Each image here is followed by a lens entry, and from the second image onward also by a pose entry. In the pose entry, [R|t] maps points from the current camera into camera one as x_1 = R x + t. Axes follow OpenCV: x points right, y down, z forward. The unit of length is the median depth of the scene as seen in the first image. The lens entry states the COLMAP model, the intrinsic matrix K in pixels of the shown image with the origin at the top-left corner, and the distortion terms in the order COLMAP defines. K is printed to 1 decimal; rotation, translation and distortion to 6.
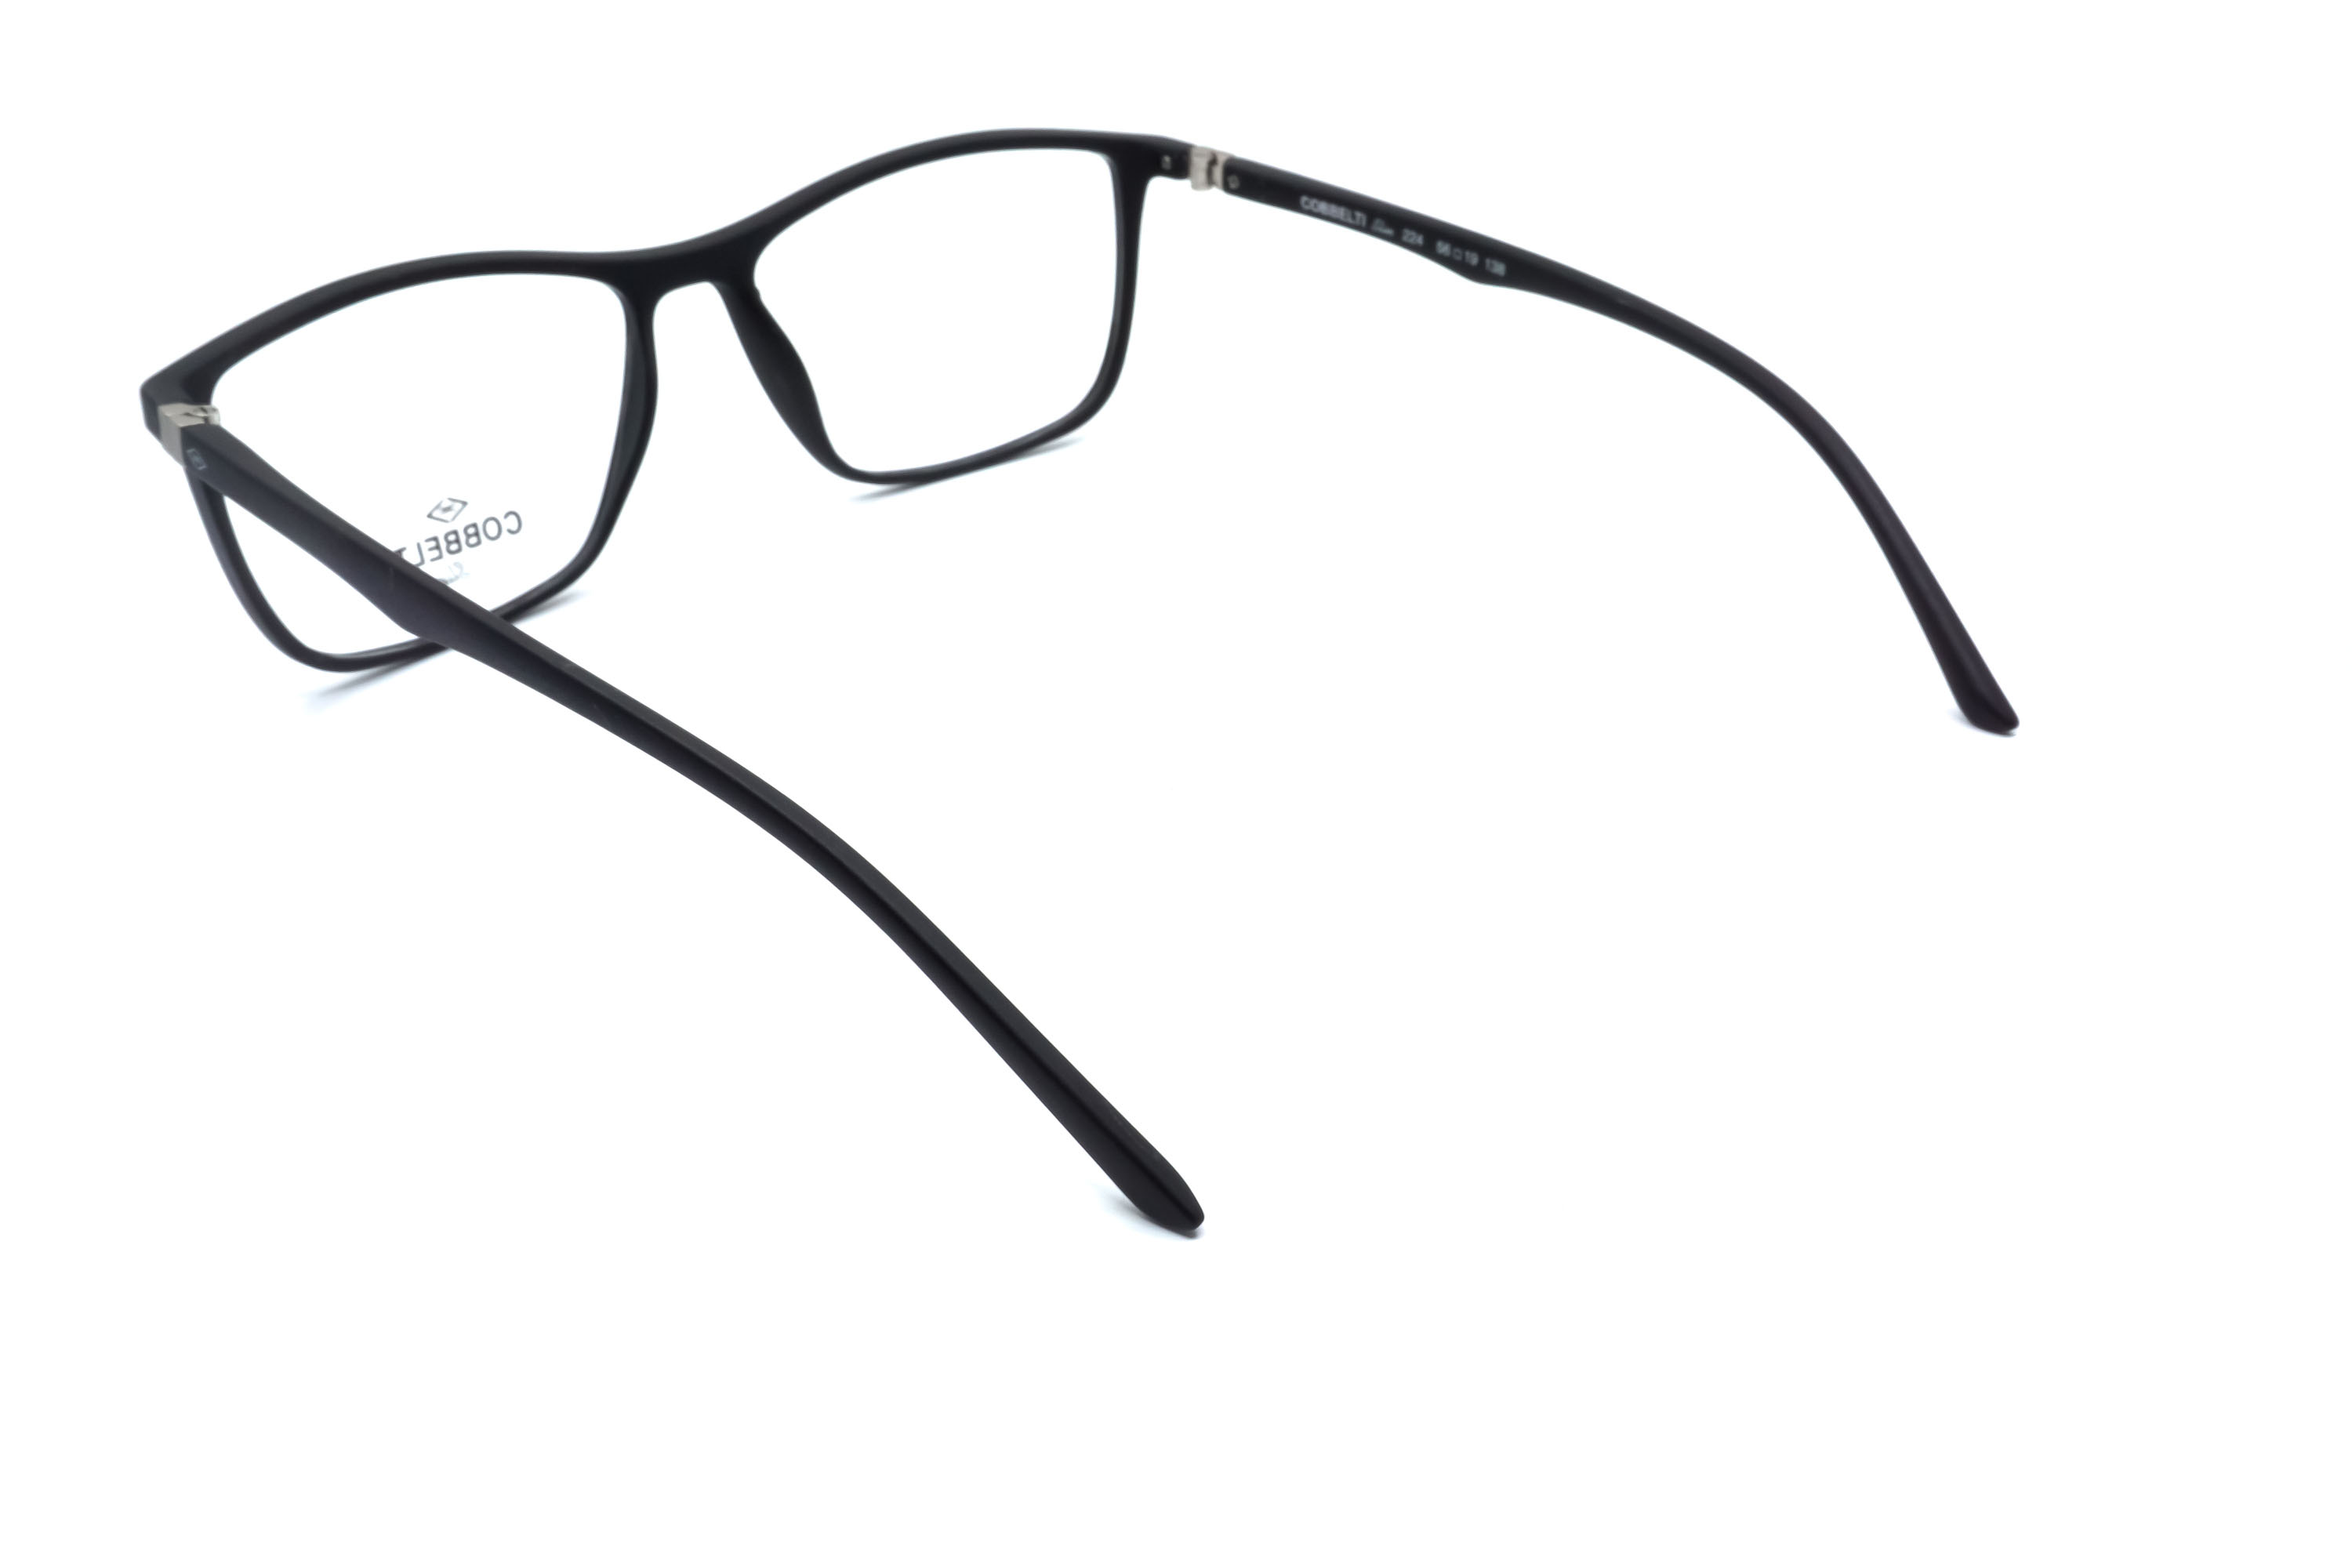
lens RADIAL K [[2636.2, 0, 1186.1], [0, 2636.2, 783.3], [0, 0, 1]] dist [0.030870, 0.000000]
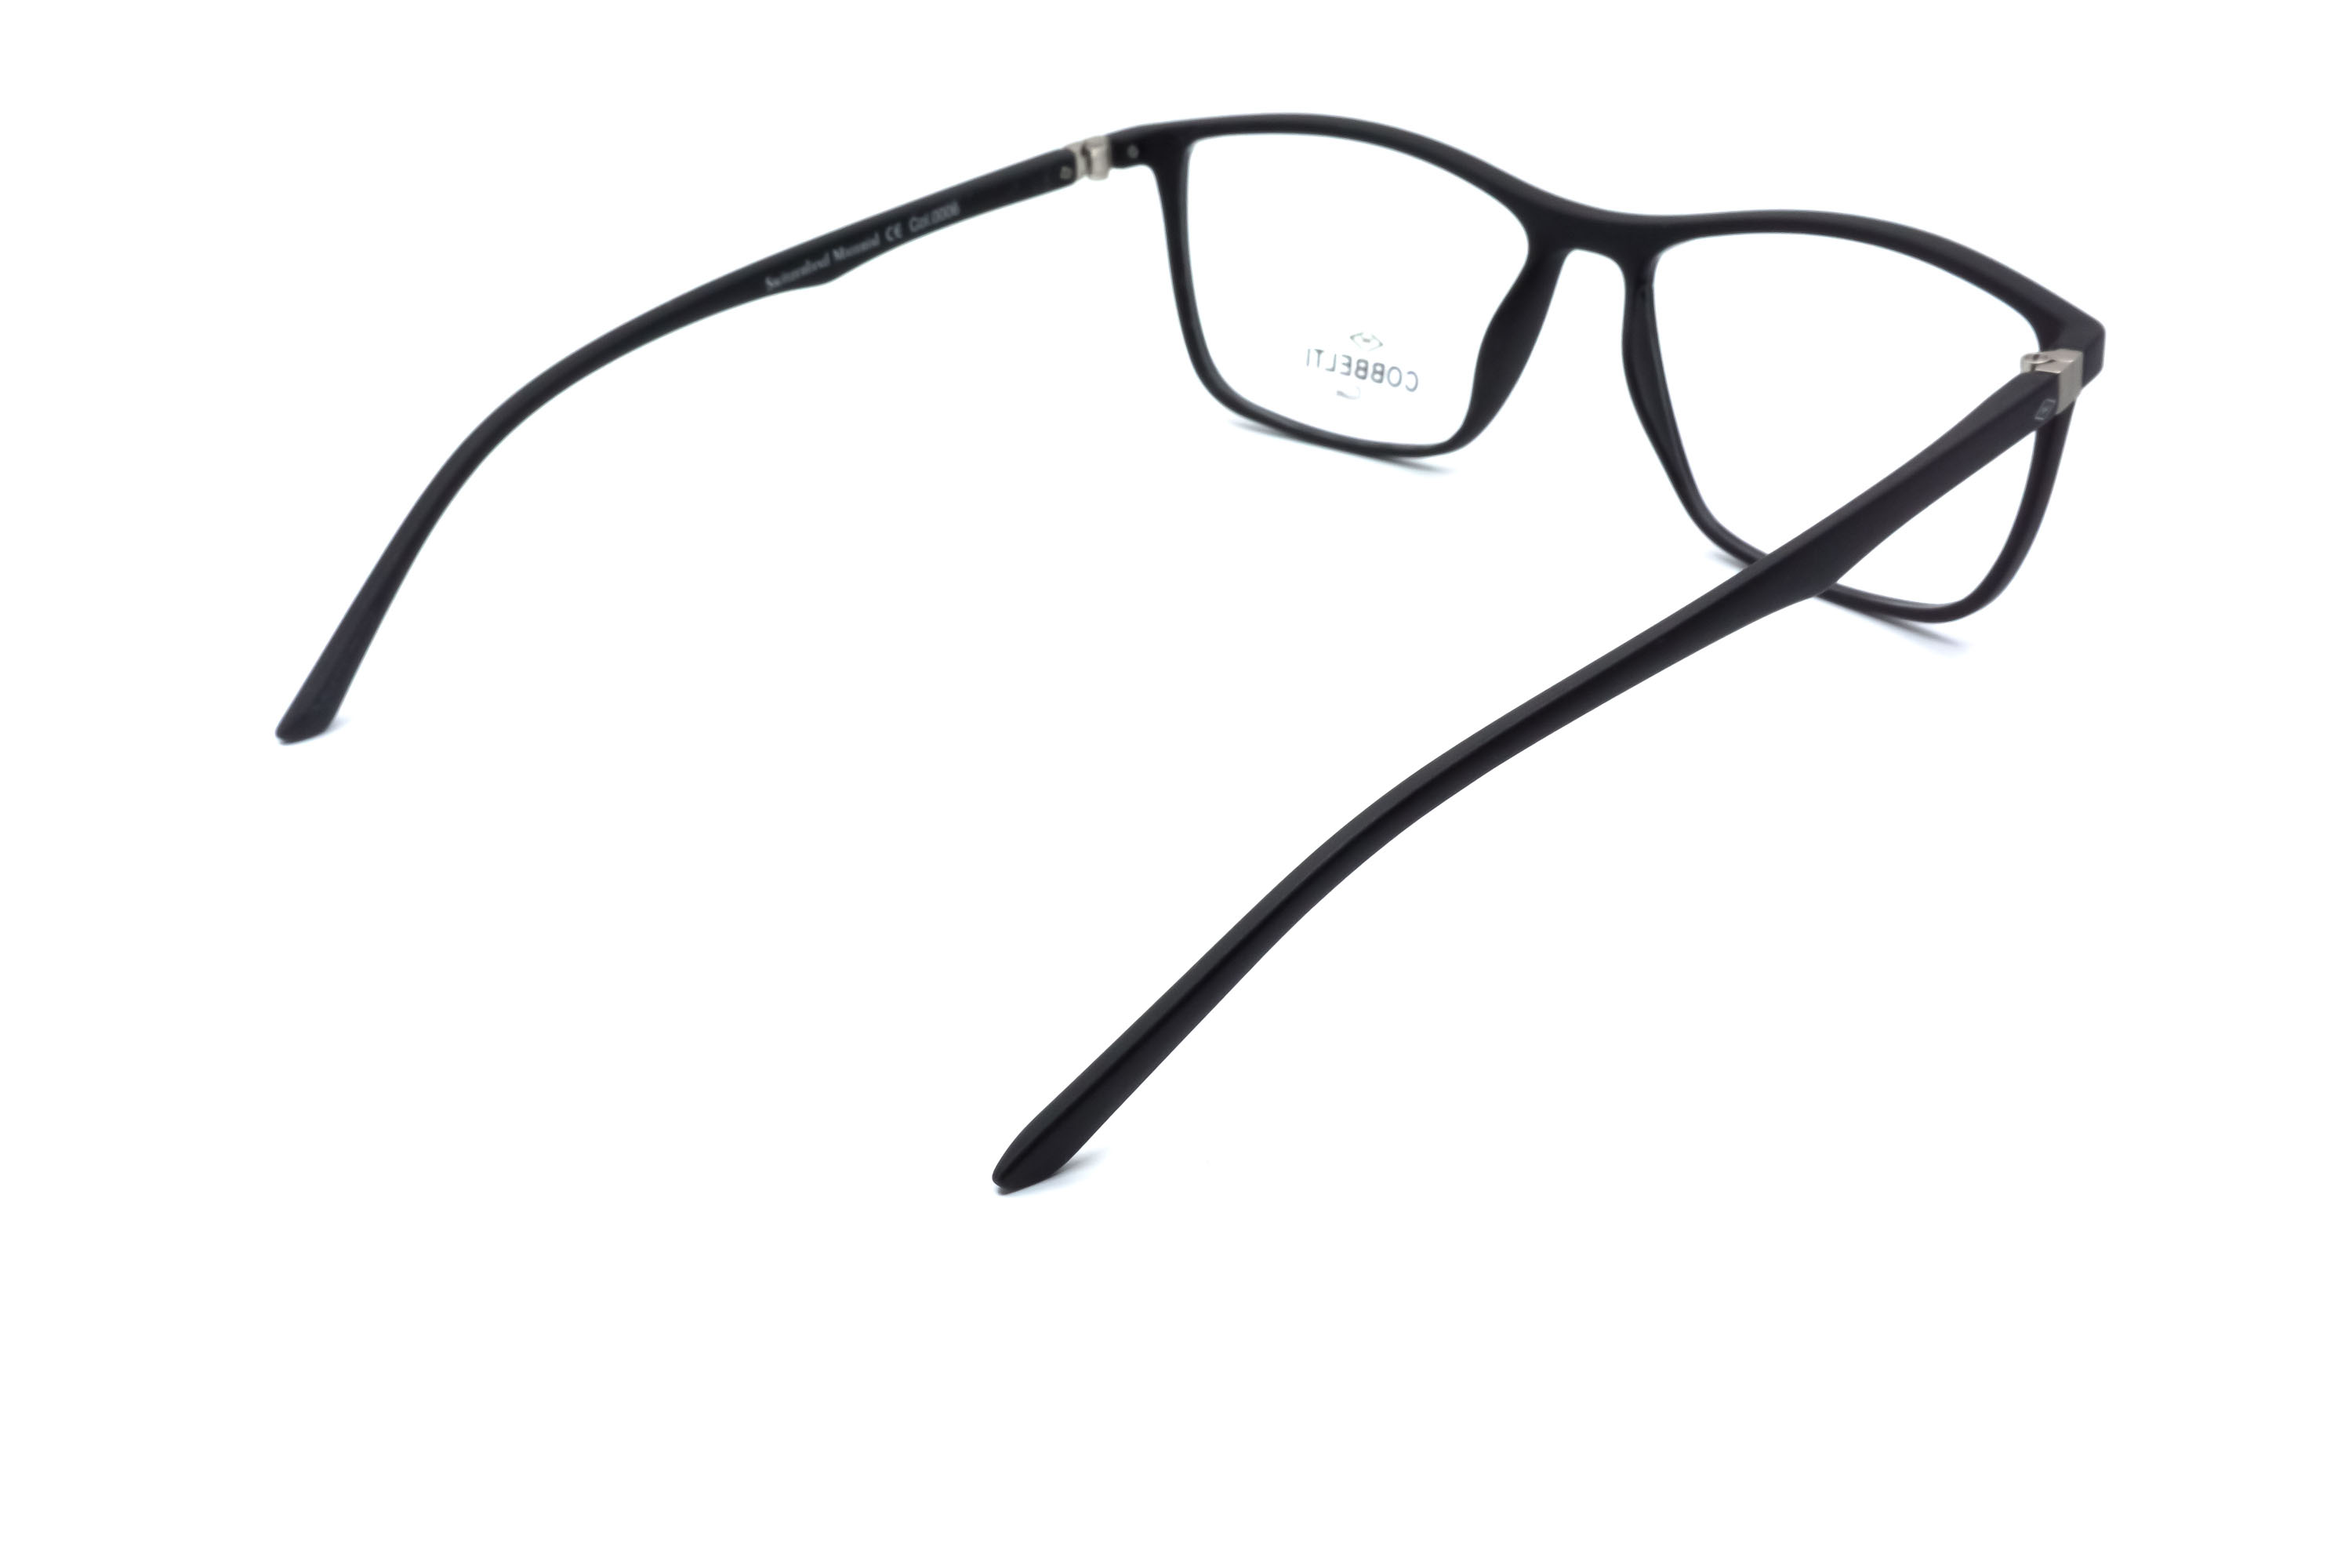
lens RADIAL K [[2636.2, 0, 1188.2], [0, 2636.2, 787.7], [0, 0, 1]] dist [0.030870, 0.000000]
pose [[-0.008819, 0.475390, -0.879731, 0.784594], [-0.423850, 0.795048, 0.433878, -0.393163], [0.905690, 0.376700, 0.194483, 0.735363]]
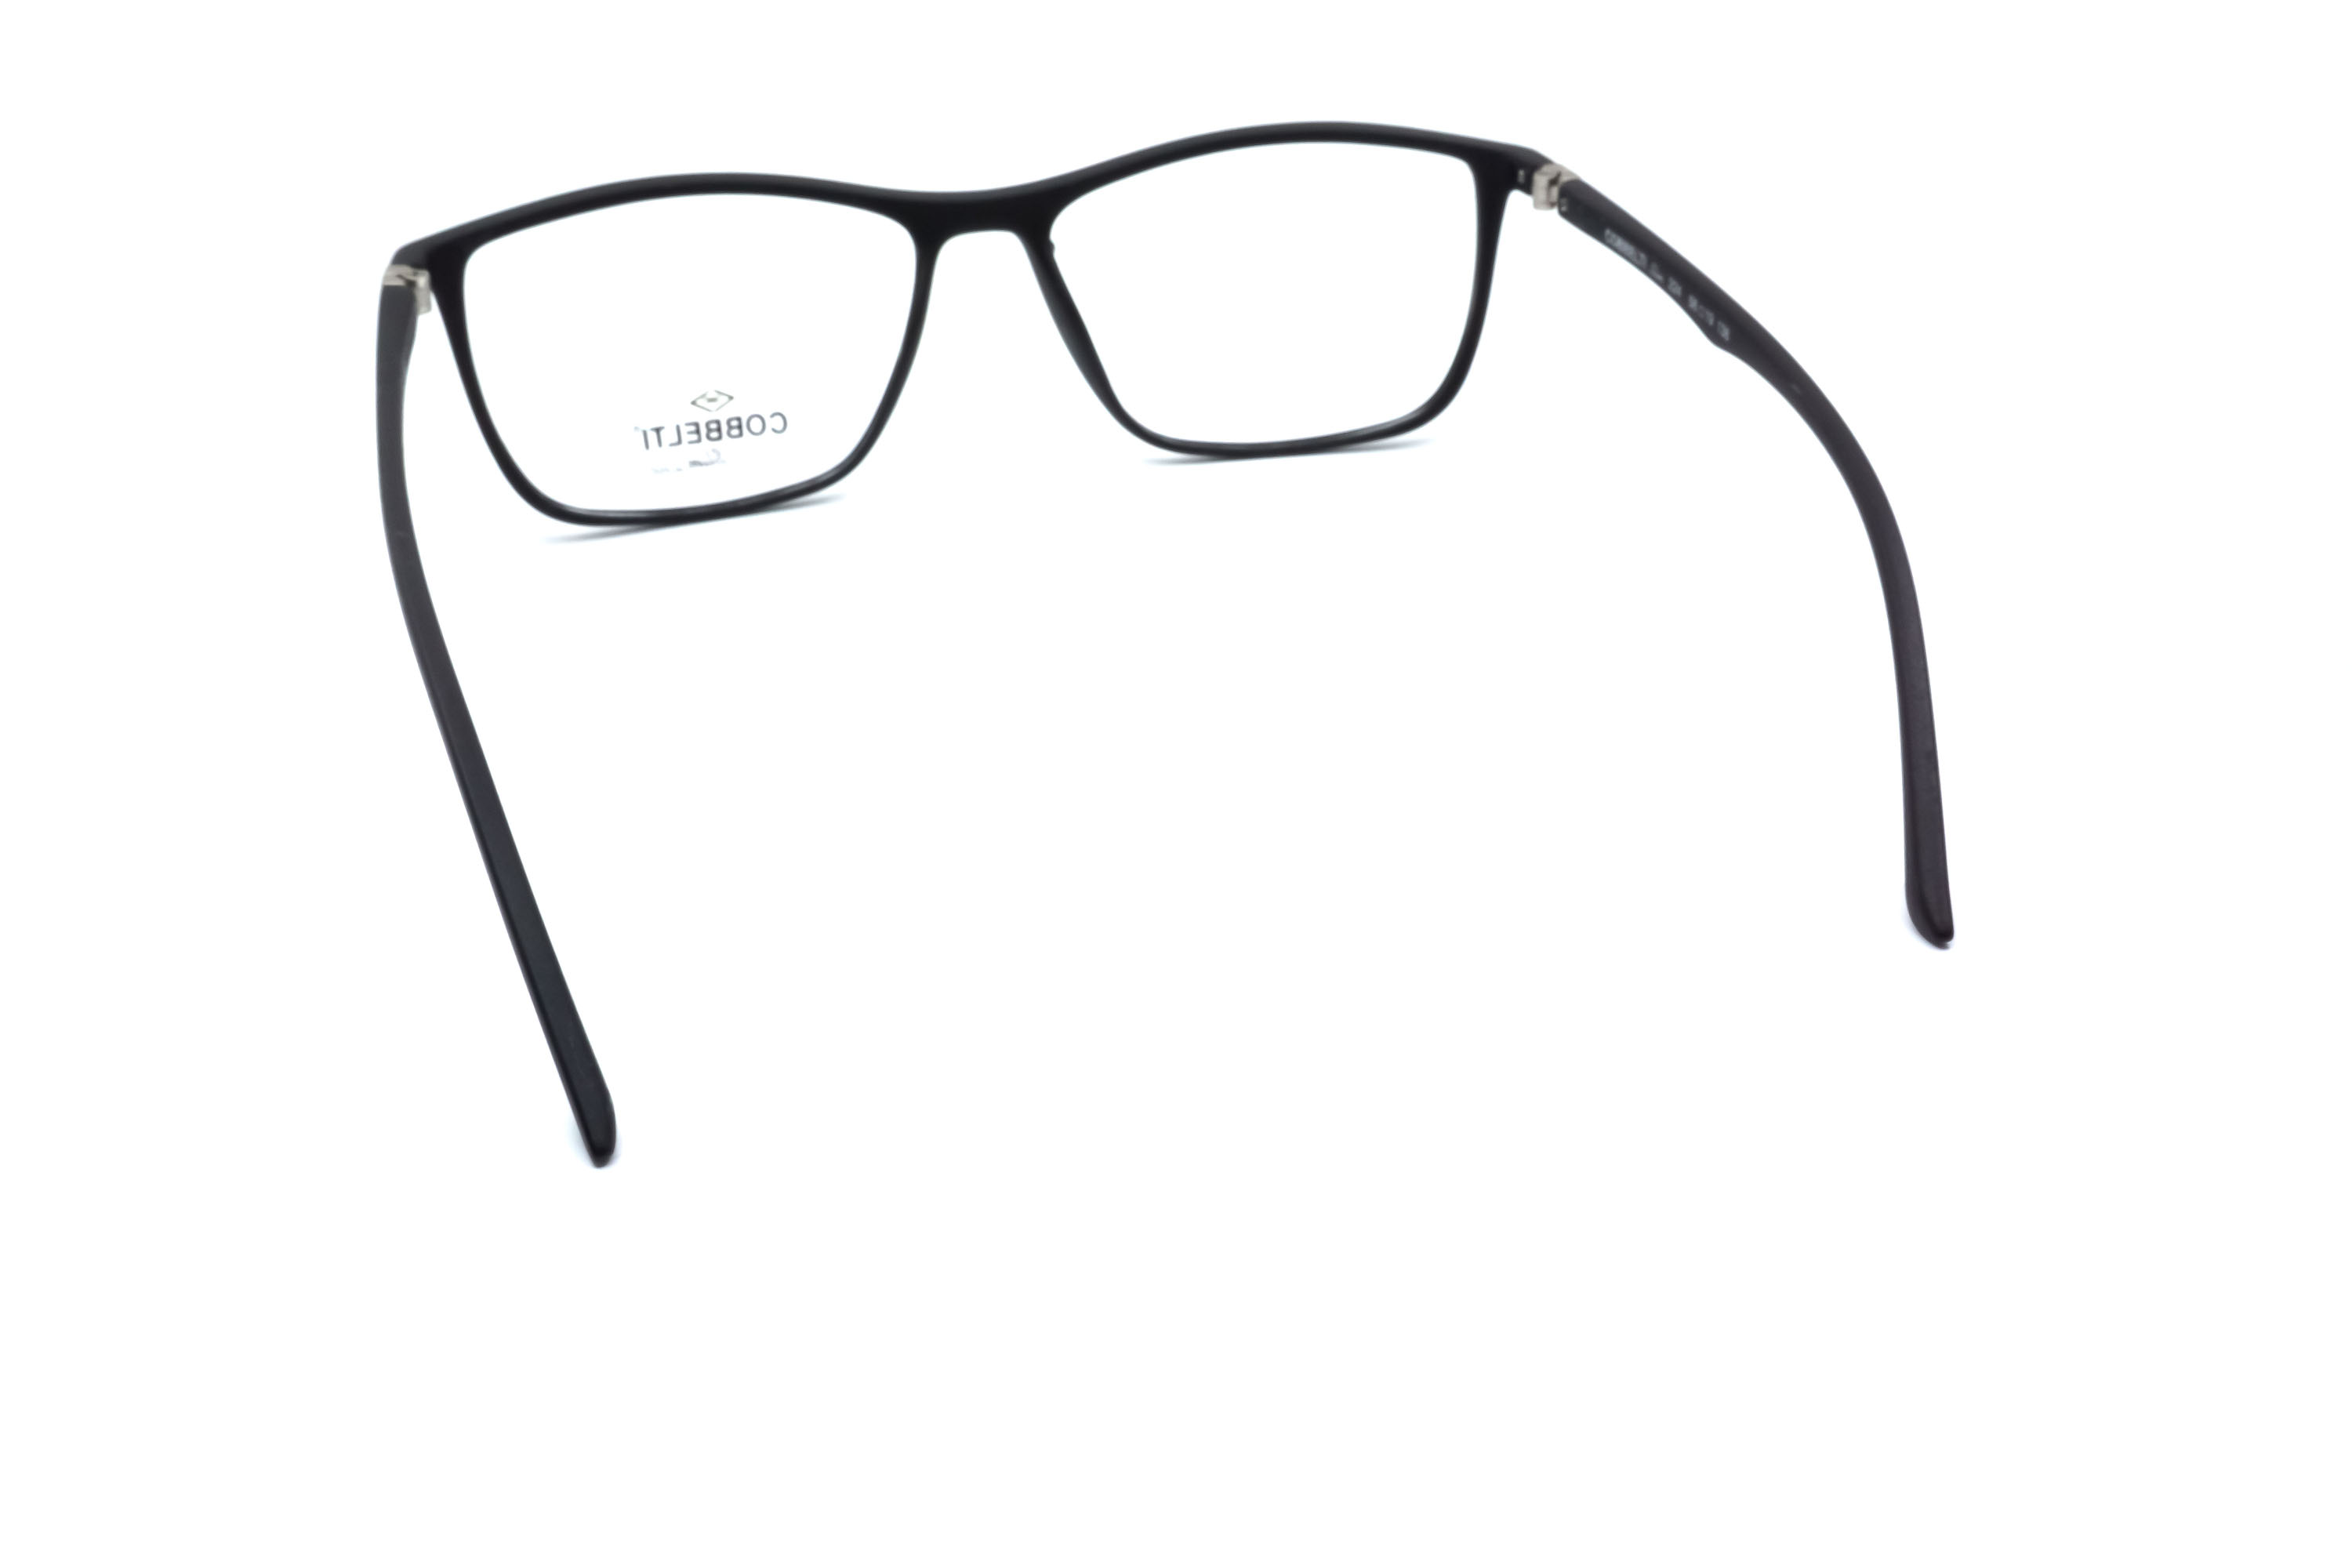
lens RADIAL K [[2636.2, 0, 1178.7], [0, 2636.2, 779.2], [0, 0, 1]] dist [0.030870, 0.000000]
pose [[0.865259, 0.228000, -0.446478, 0.397608], [-0.222175, 0.972758, 0.066186, -0.062052], [0.449406, 0.041928, 0.892343, 0.099934]]
